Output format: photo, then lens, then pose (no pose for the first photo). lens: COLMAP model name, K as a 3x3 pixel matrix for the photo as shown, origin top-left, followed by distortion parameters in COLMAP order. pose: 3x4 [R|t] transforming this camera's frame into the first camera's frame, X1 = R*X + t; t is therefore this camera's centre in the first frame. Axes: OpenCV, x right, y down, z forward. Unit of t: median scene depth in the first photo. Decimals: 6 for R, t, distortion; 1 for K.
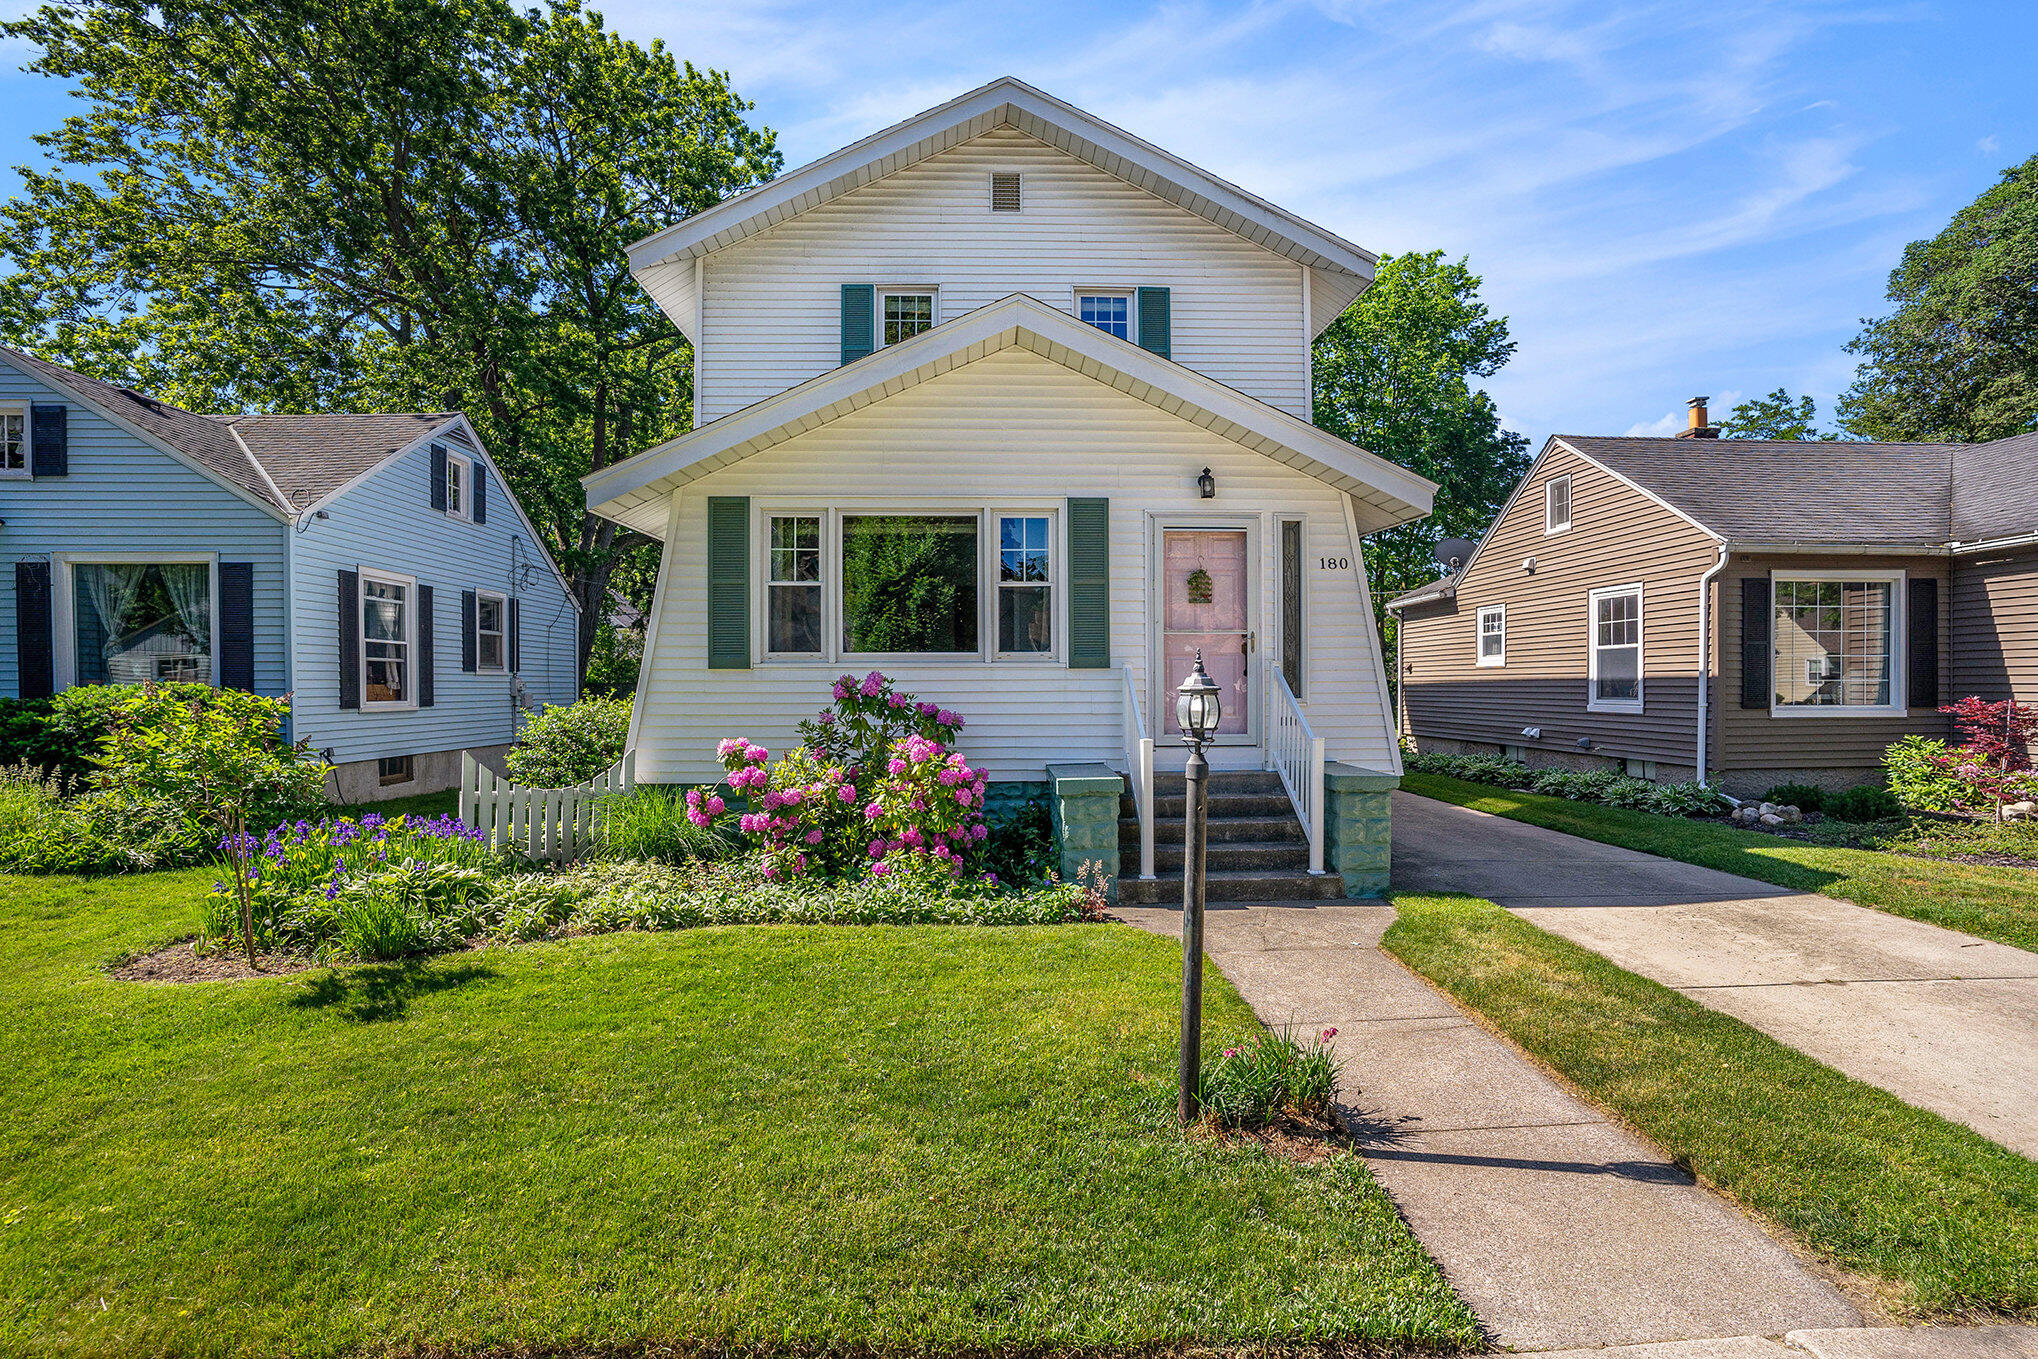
lens RADIAL K [[1005.5, 0, 1015.6], [0, 1005.5, 657.4], [0, 0, 1]] dist [-0.003778, 0.000267]
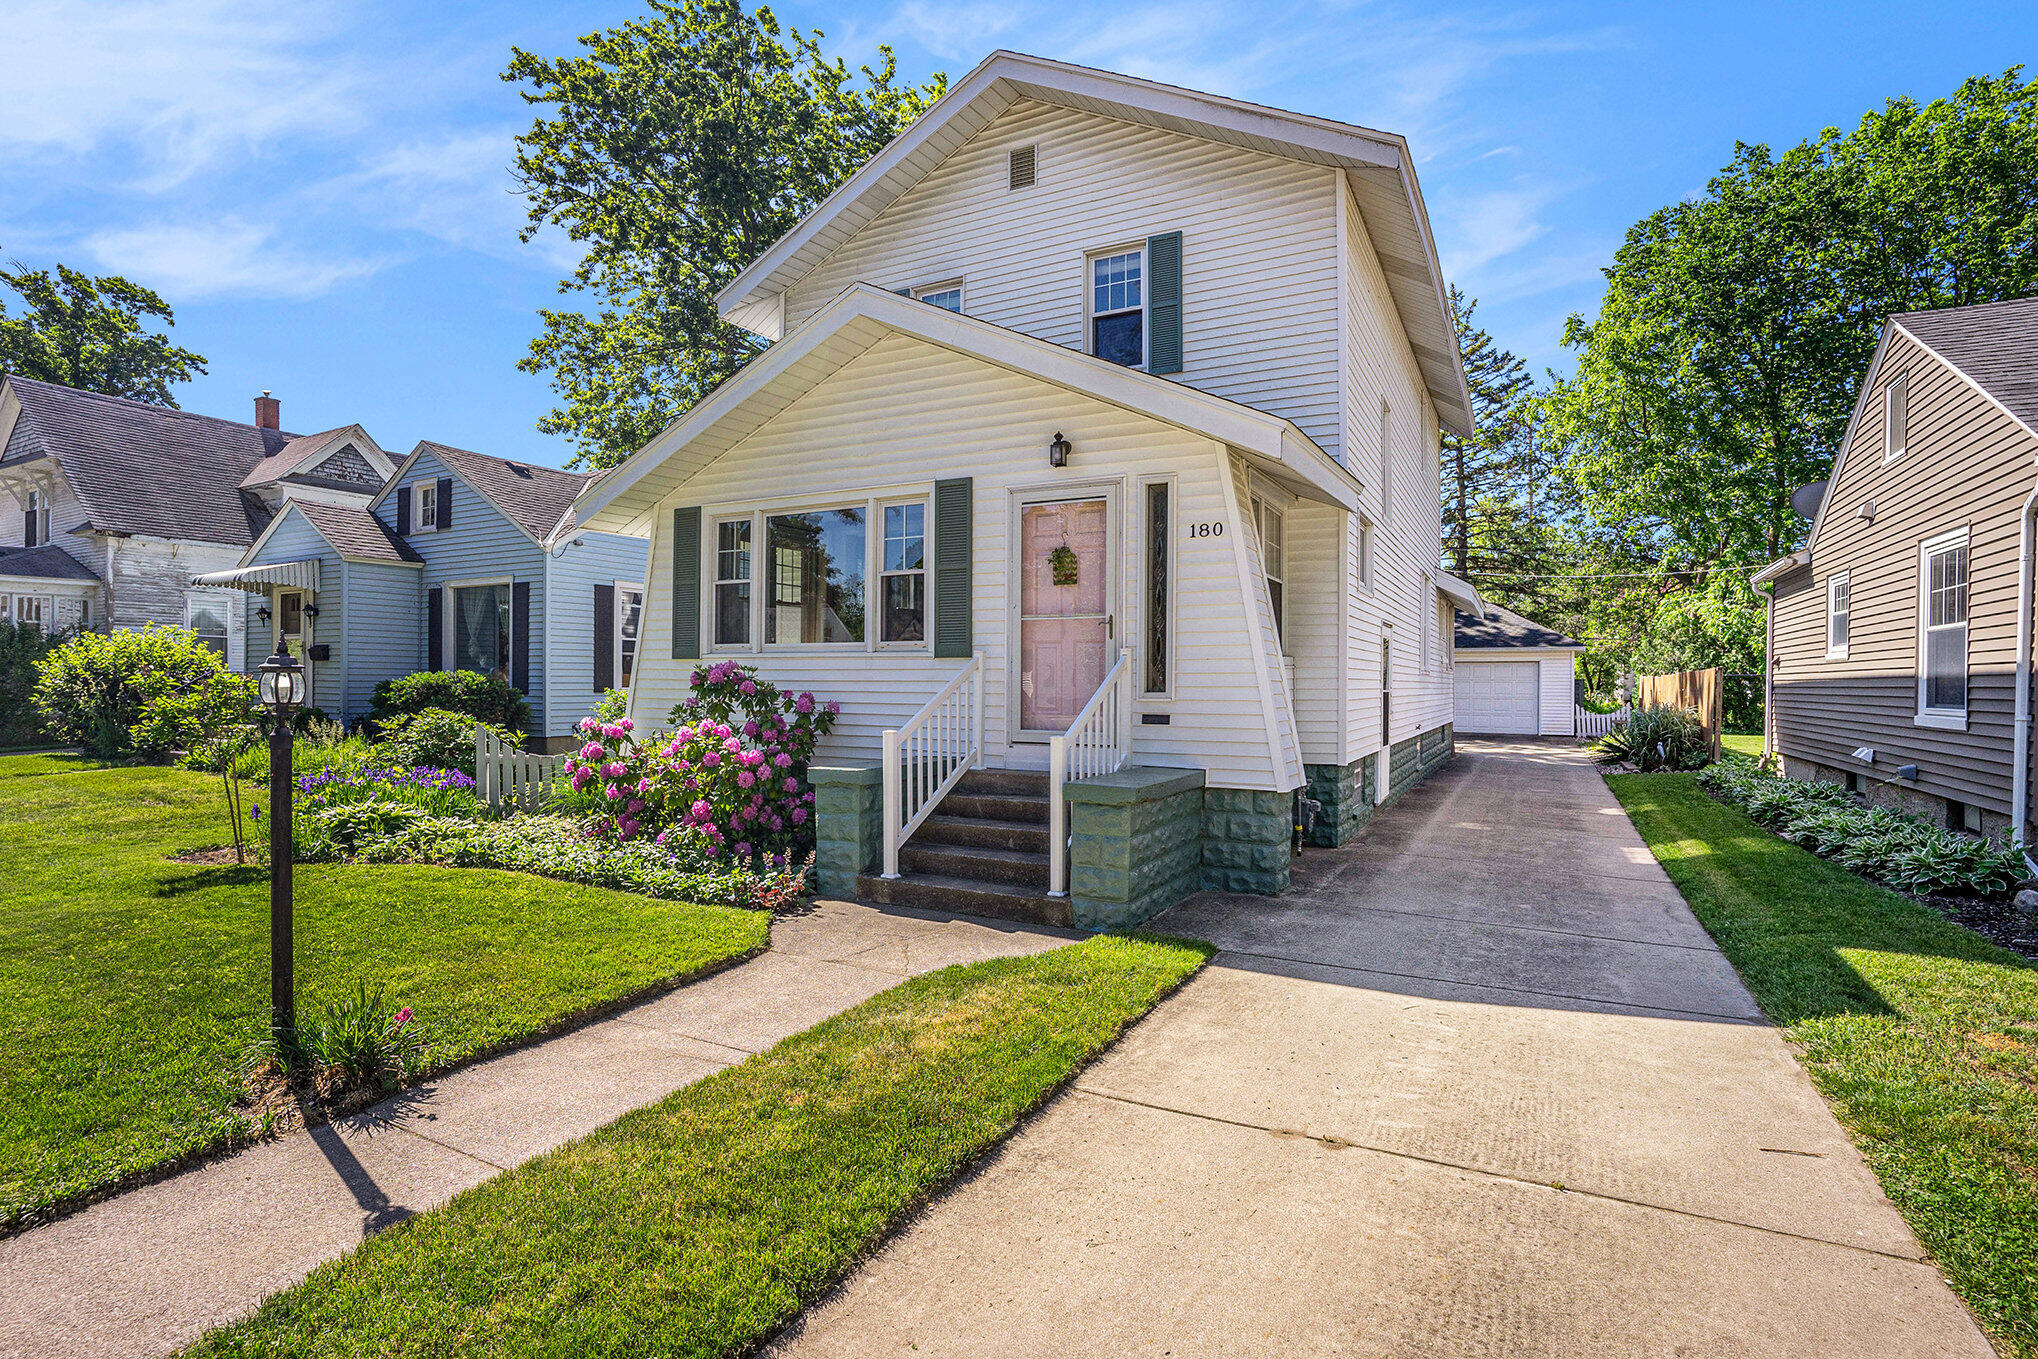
lens RADIAL K [[979.3, 0, 1026.7], [0, 979.3, 665.2], [0, 0, 1]] dist [0.001596, 0.000423]
pose [[0.868027, 0.001793, -0.496514, 0.591482], [0.002970, 0.999957, 0.008805, 0.010021], [0.496508, -0.009117, 0.867984, 0.225966]]
